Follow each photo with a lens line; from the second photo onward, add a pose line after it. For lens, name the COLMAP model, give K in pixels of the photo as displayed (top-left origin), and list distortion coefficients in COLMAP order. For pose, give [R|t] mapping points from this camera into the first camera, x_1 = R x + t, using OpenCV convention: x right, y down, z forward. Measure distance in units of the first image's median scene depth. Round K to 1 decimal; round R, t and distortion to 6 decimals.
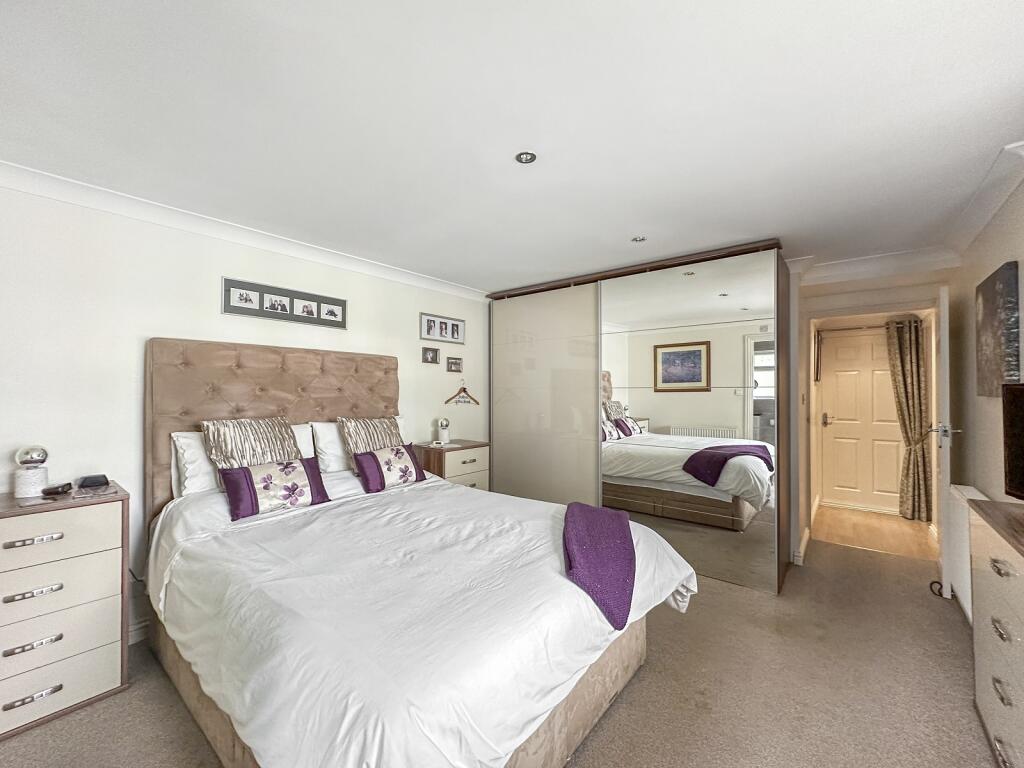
lens RADIAL K [[417.9, 0, 509.6], [0, 417.9, 387.7], [0, 0, 1]] dist [-0.000736, -0.000357]
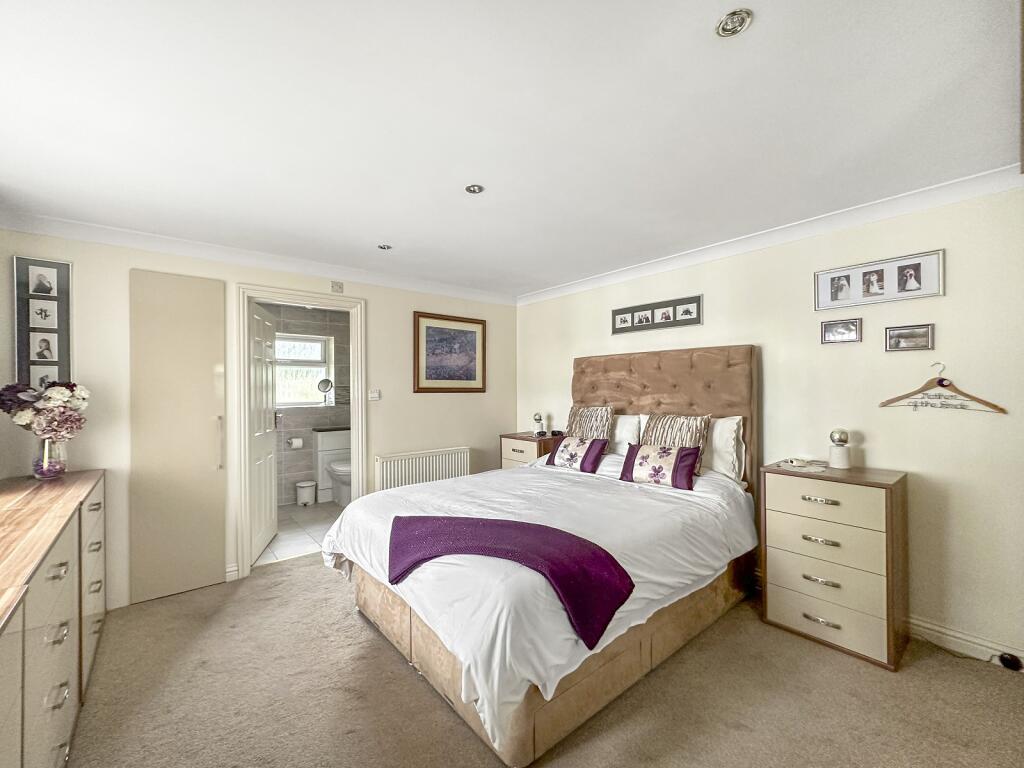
lens RADIAL K [[417.9, 0, 509.6], [0, 417.9, 387.7], [0, 0, 1]] dist [-0.000736, -0.000357]
pose [[-0.186235, -0.002256, -0.982503, 0.674056], [0.016407, 0.999851, -0.005406, 0.007221], [0.982368, -0.017126, -0.186171, 0.757394]]
